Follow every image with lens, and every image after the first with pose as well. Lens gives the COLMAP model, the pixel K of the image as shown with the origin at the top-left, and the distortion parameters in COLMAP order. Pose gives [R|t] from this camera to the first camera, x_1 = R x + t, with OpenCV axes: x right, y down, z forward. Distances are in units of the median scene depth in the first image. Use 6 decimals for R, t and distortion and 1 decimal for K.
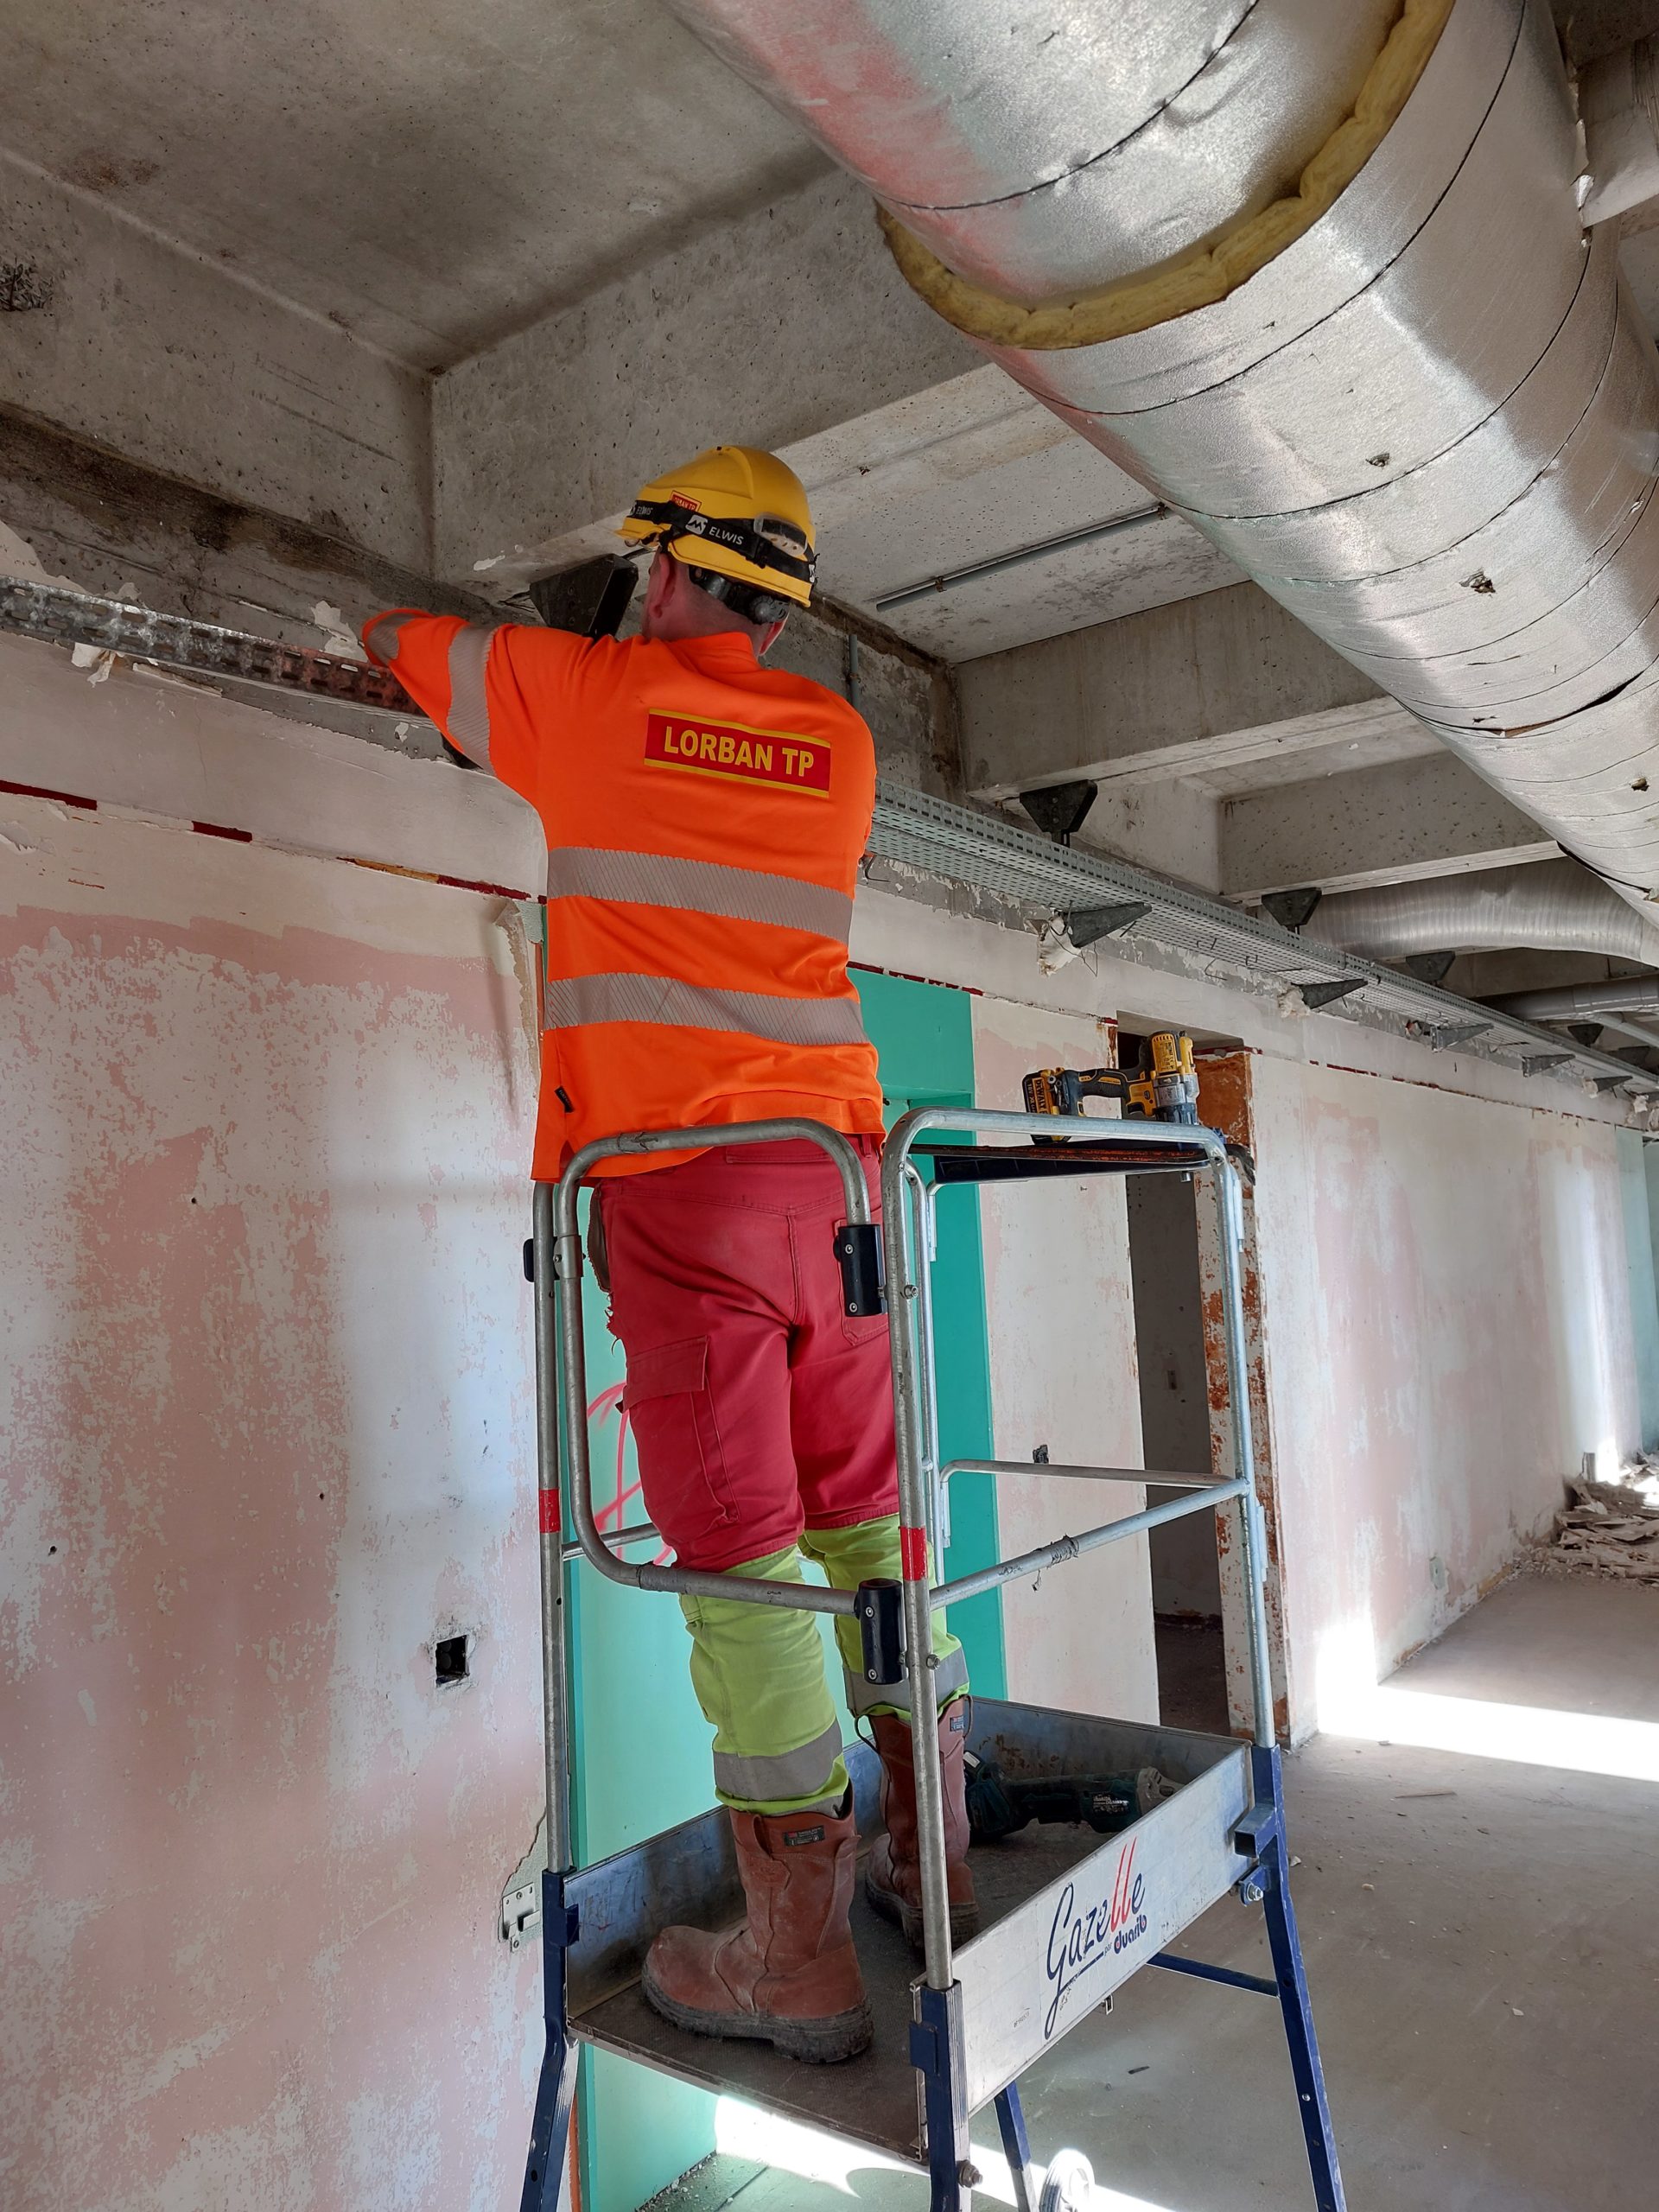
lens RADIAL K [[1584.7, 0, 833.1], [0, 1584.7, 1095.3], [0, 0, 1]] dist [0.044790, 0.000231]
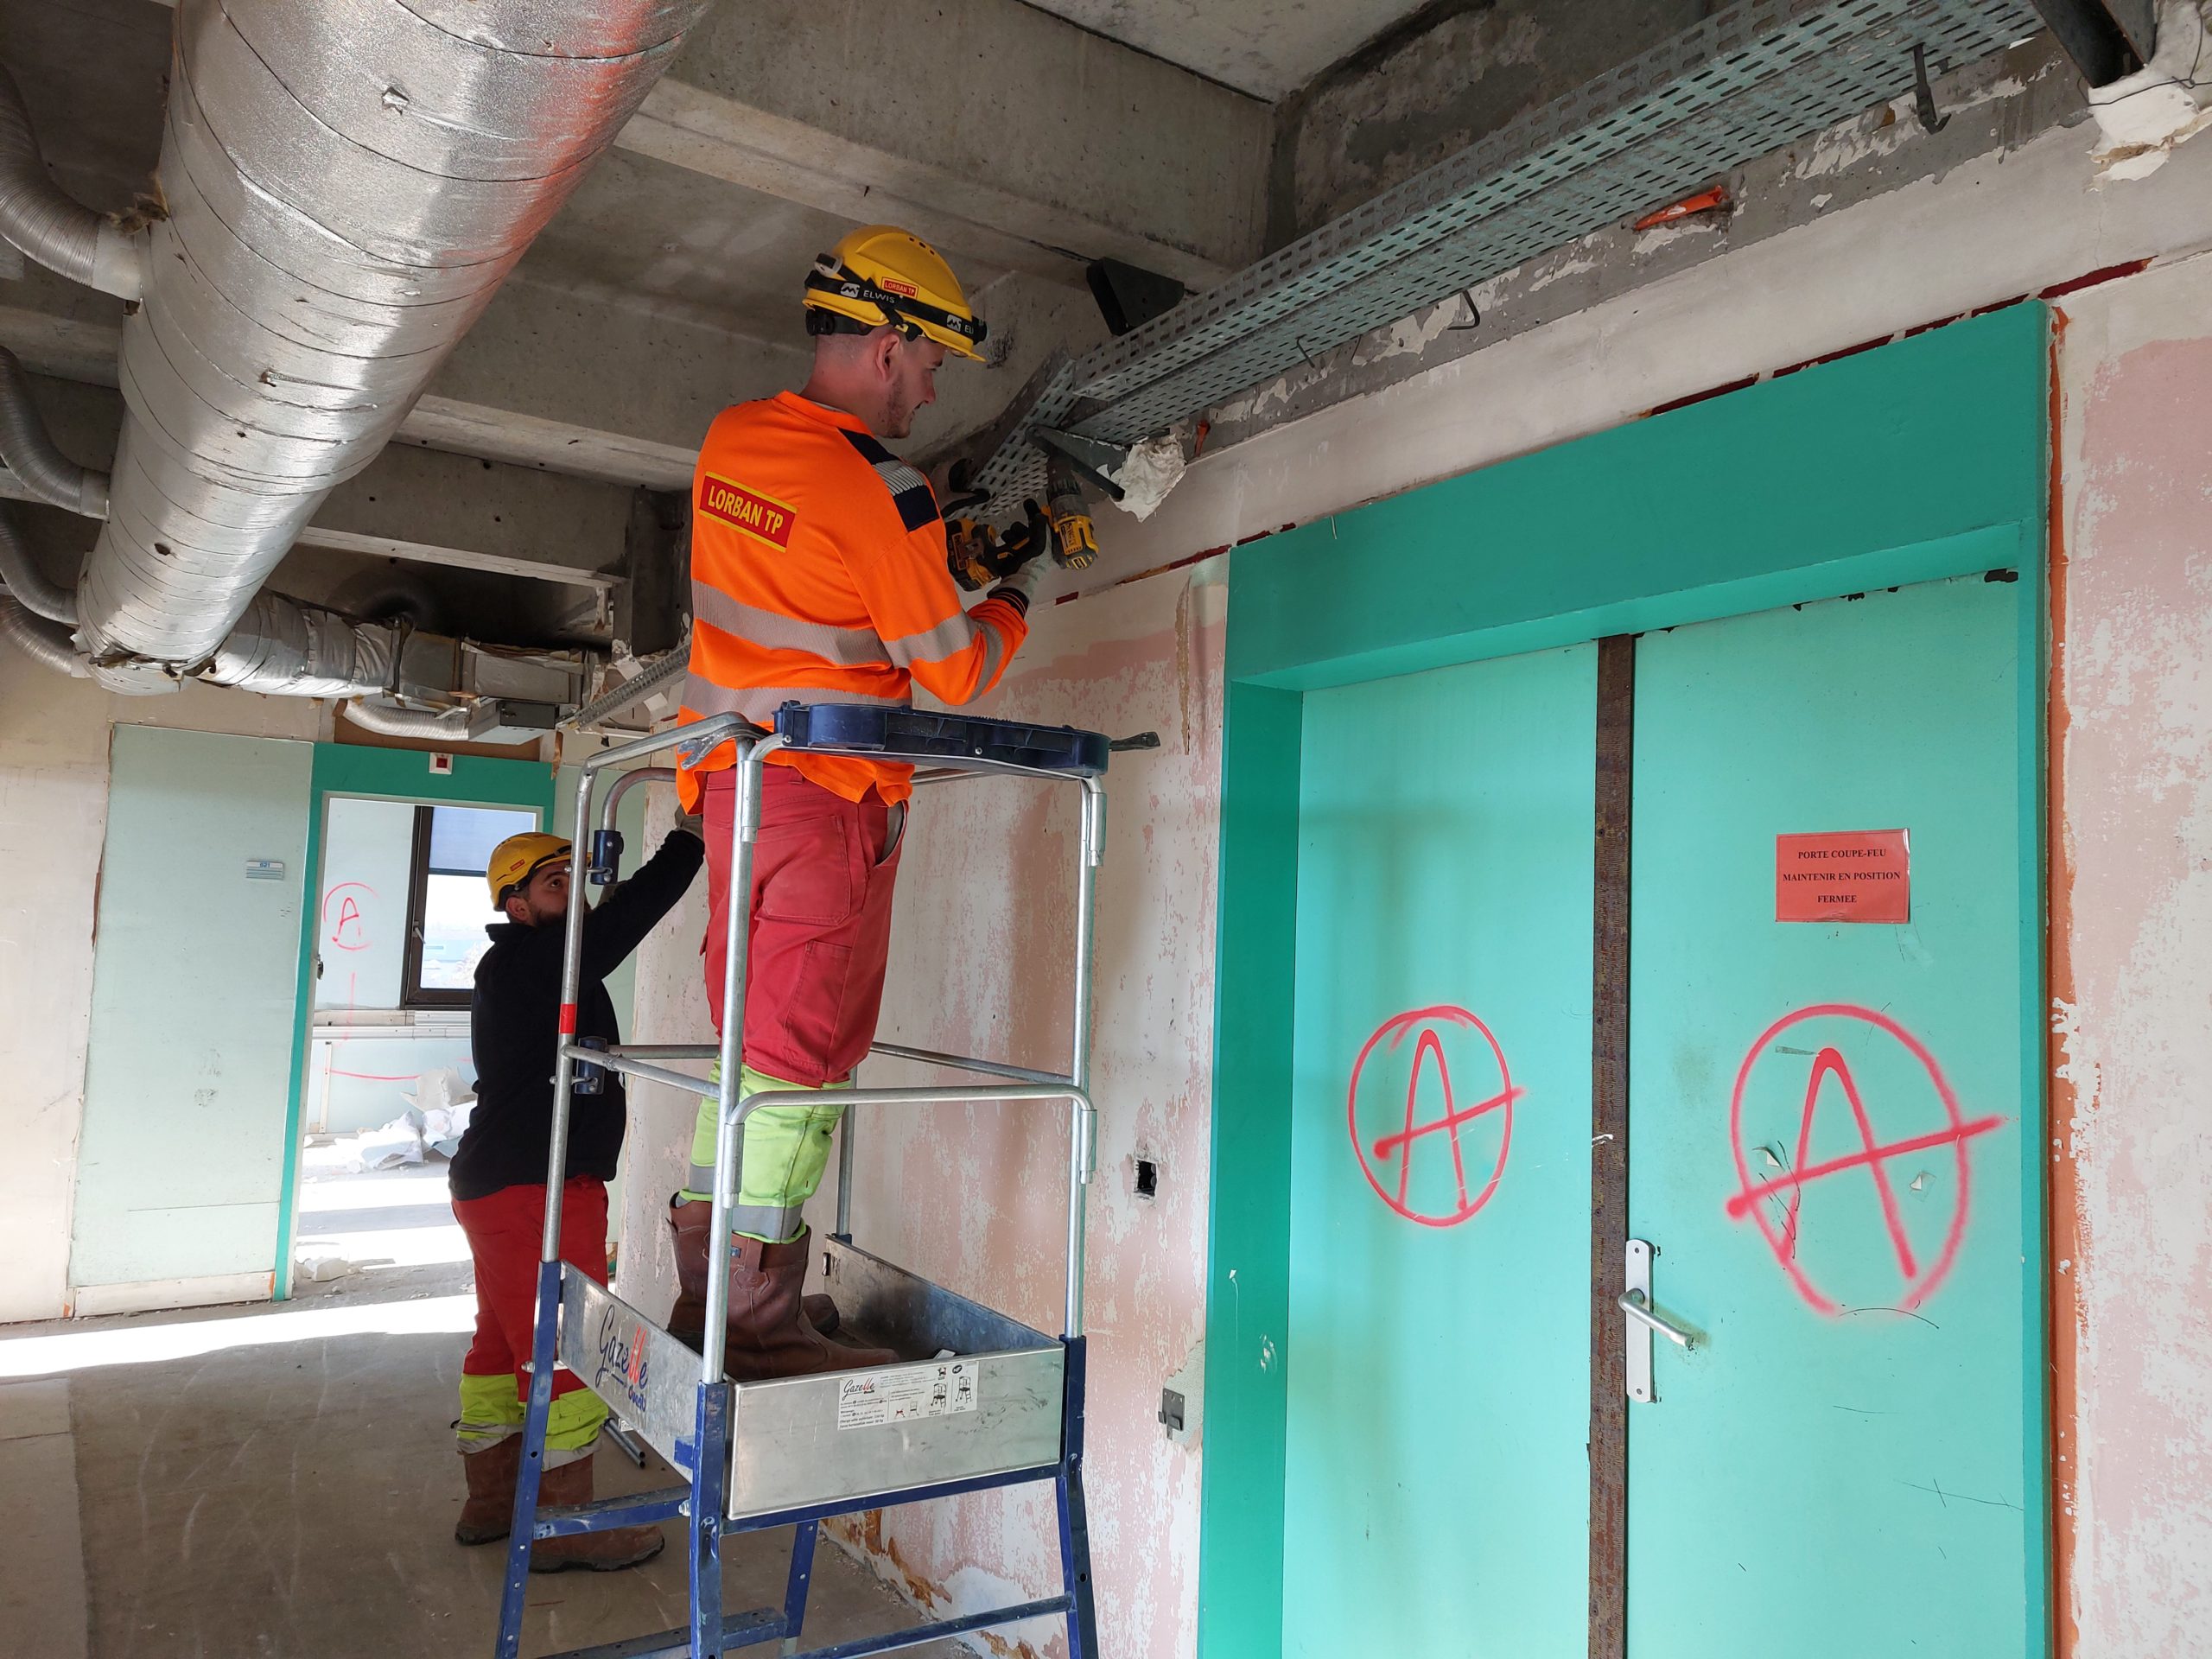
lens RADIAL K [[1584.7, 0, 1113.2], [0, 1584.7, 835.4], [0, 0, 1]] dist [0.044790, 0.000231]
pose [[-0.356304, -0.034995, -0.933714, 0.960844], [0.071877, 0.995311, -0.064732, 0.157354], [0.931601, -0.090177, -0.352118, 1.430681]]
